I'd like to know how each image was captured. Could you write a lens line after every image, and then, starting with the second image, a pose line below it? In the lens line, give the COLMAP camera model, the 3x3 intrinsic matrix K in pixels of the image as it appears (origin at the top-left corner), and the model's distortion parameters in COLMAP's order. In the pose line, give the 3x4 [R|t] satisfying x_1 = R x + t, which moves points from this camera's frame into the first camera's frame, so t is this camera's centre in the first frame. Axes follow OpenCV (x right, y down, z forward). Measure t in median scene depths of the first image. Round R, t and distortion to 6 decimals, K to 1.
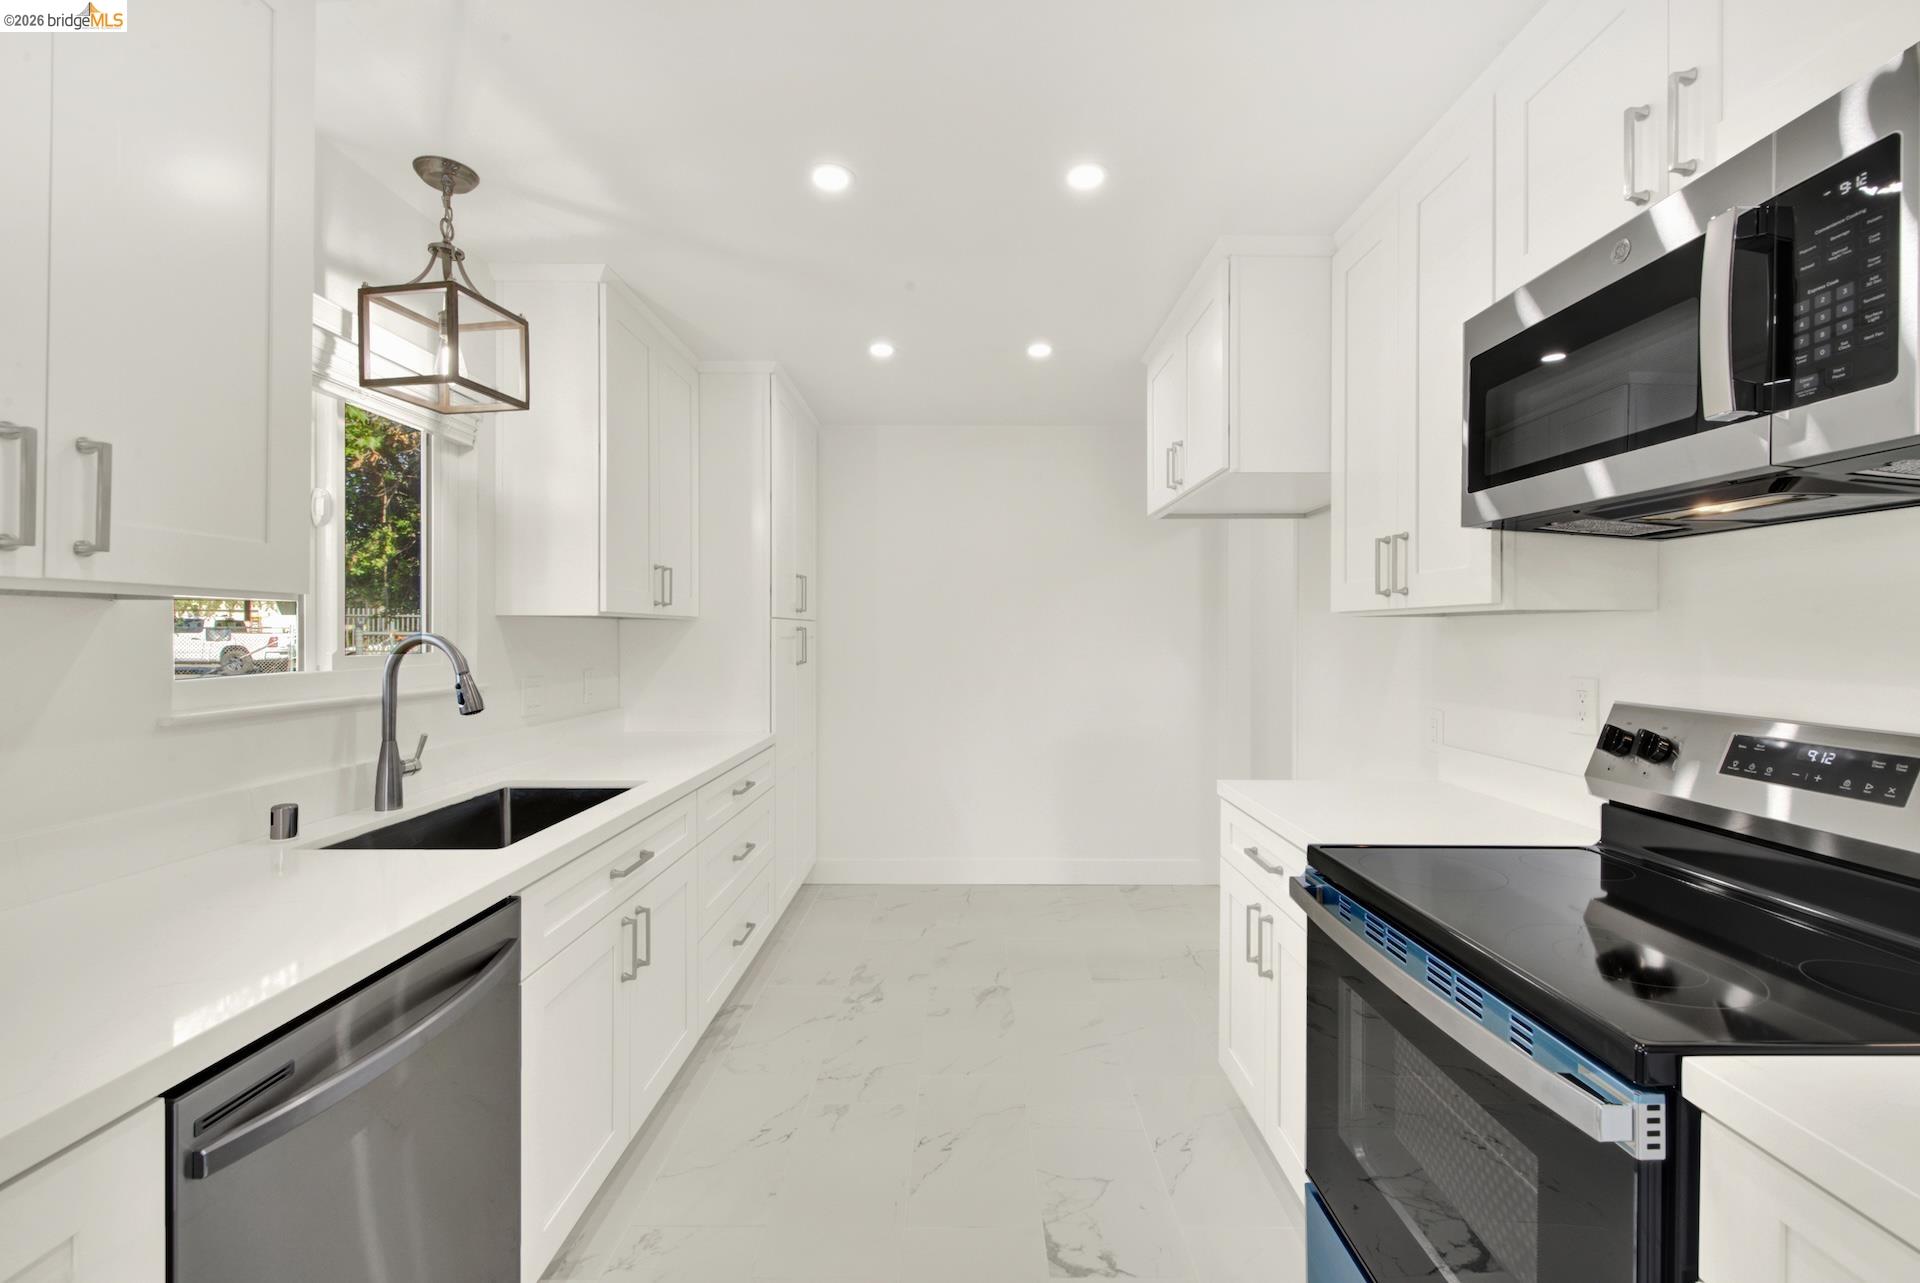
lens RADIAL K [[786.3, 0, 958.4], [0, 786.3, 639.0], [0, 0, 1]] dist [0.001571, 0.000017]
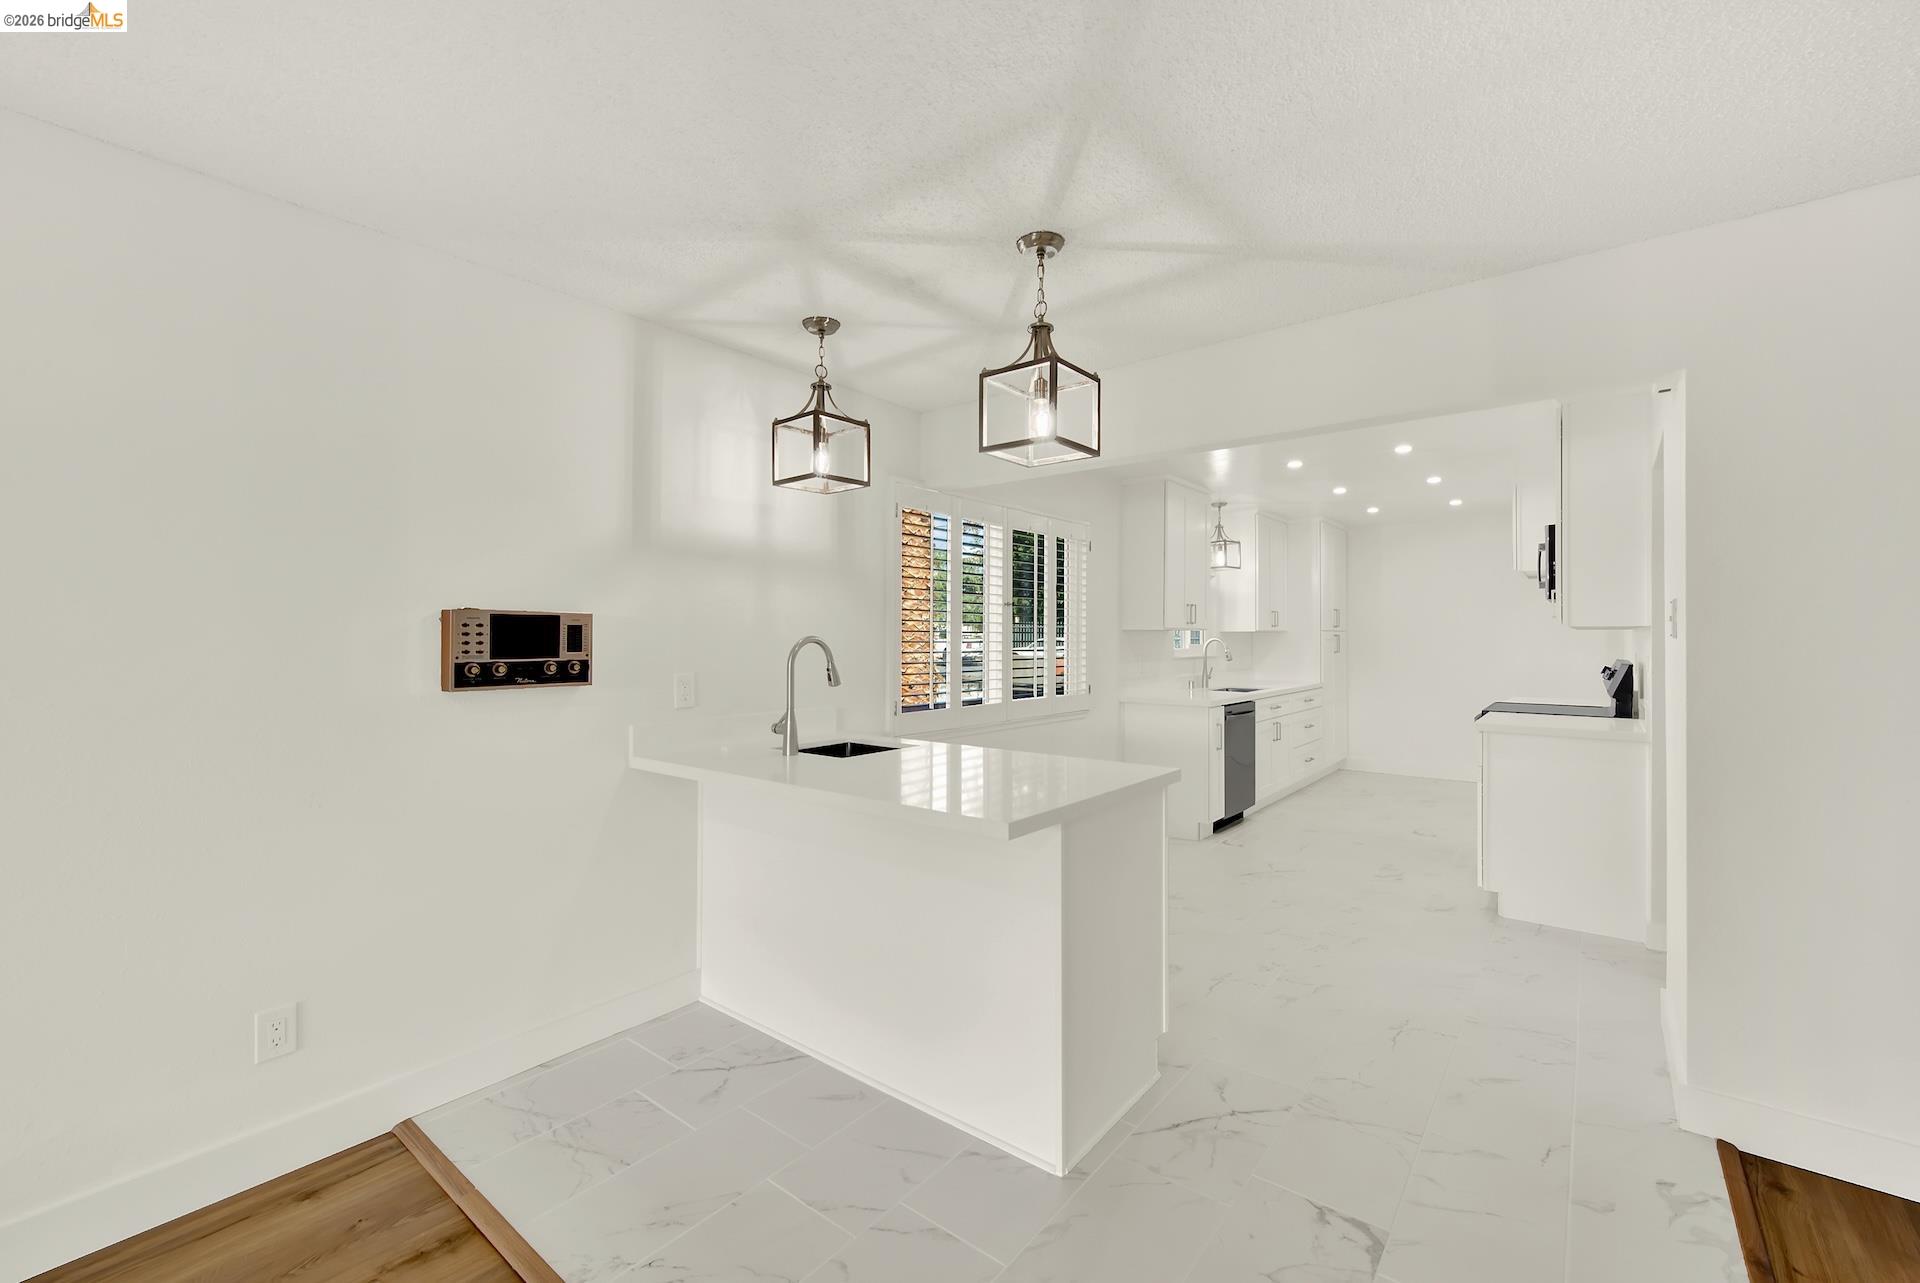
lens RADIAL K [[786.3, 0, 958.3], [0, 786.3, 646.6], [0, 0, 1]] dist [0.001571, 0.000017]
pose [[0.781558, -0.004102, -0.623819, 0.349701], [0.003062, 0.999992, -0.002740, 0.020971], [0.623825, 0.000231, 0.781564, -1.381890]]
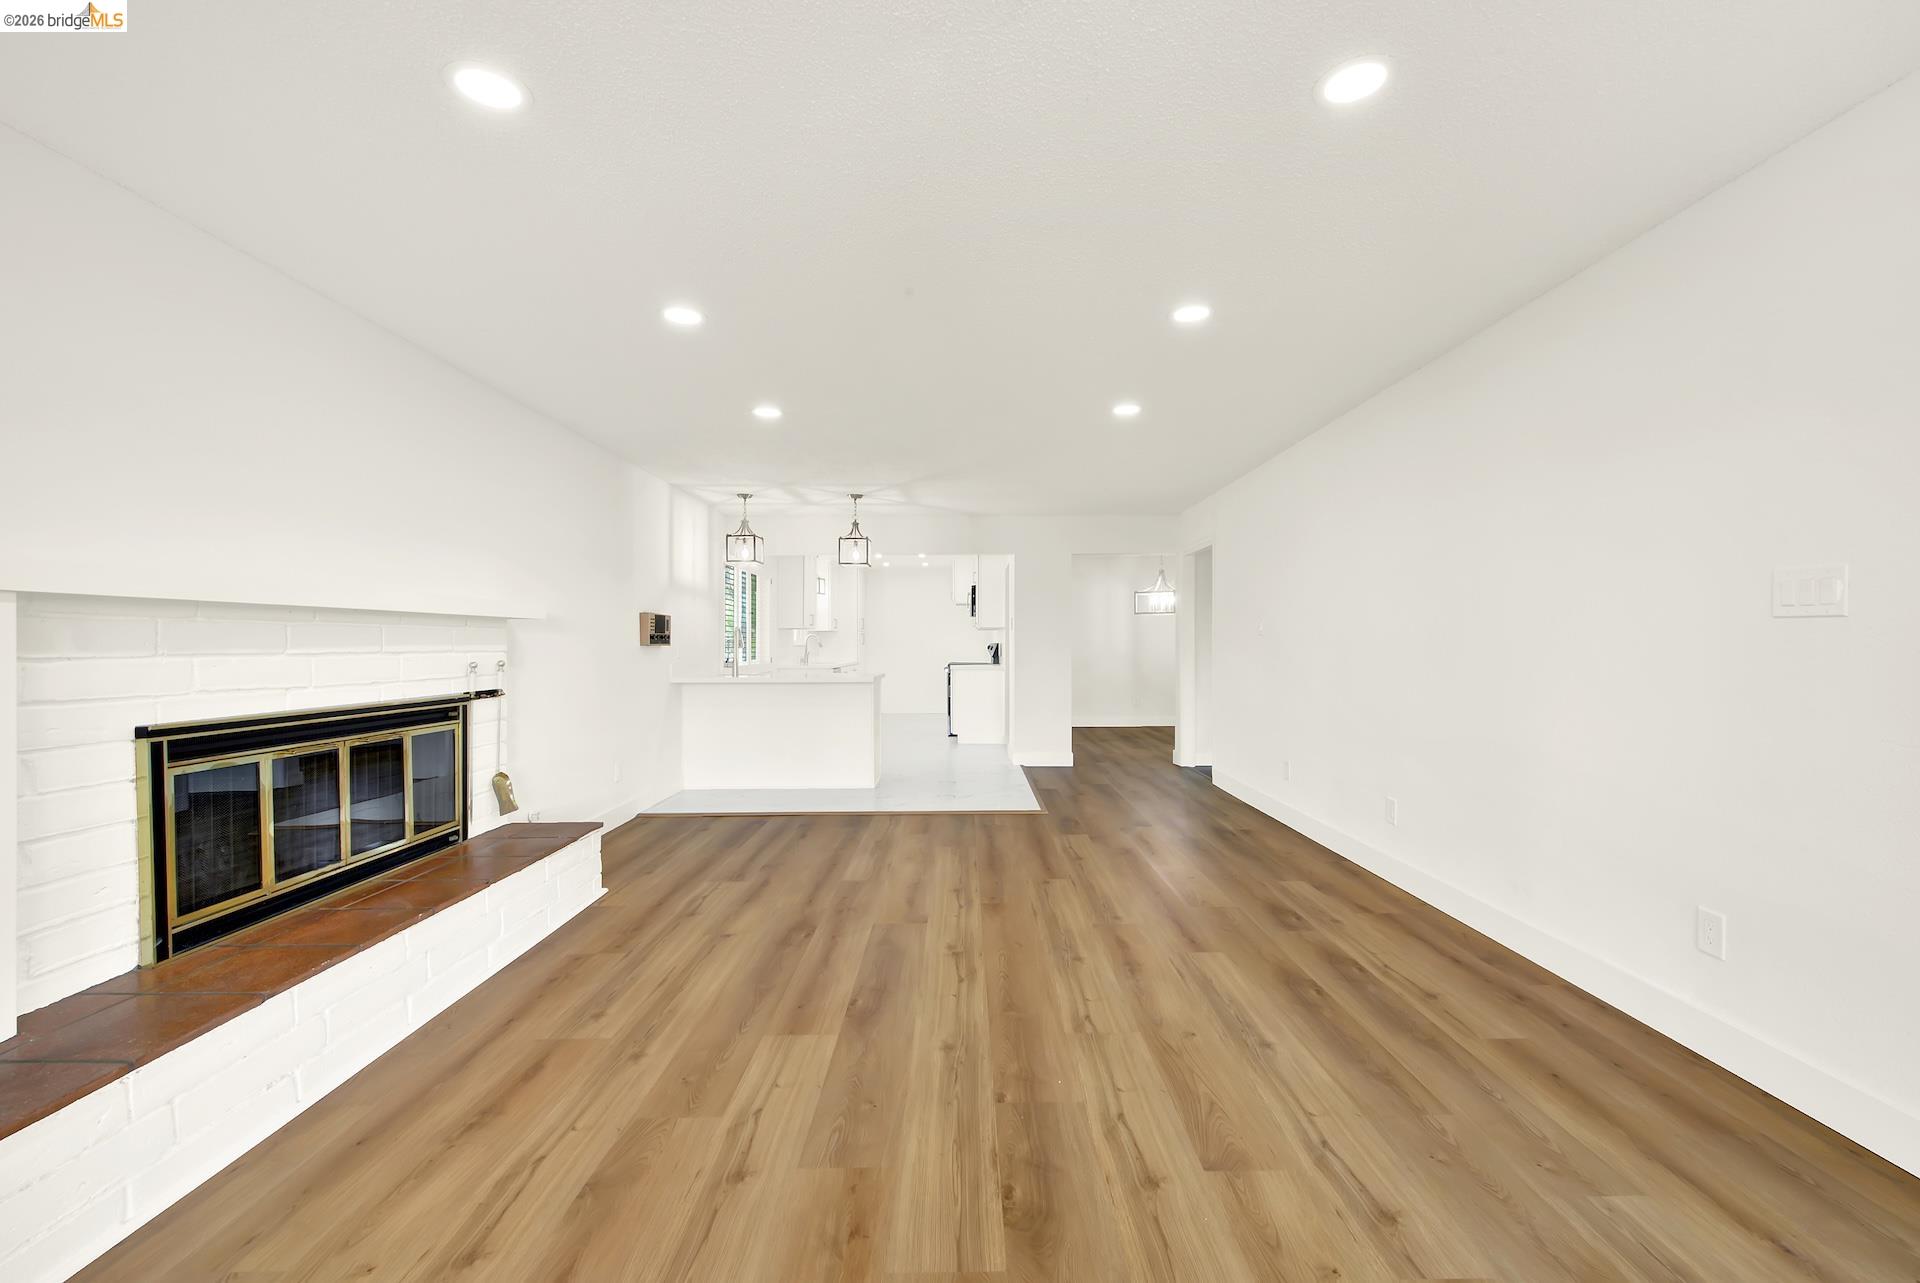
lens RADIAL K [[786.3, 0, 959.9], [0, 786.3, 646.5], [0, 0, 1]] dist [0.001571, 0.000017]
pose [[0.999921, -0.012384, 0.002106, 0.243207], [0.012391, 0.999916, -0.003687, 0.075646], [-0.002060, 0.003713, 0.999991, -2.892874]]
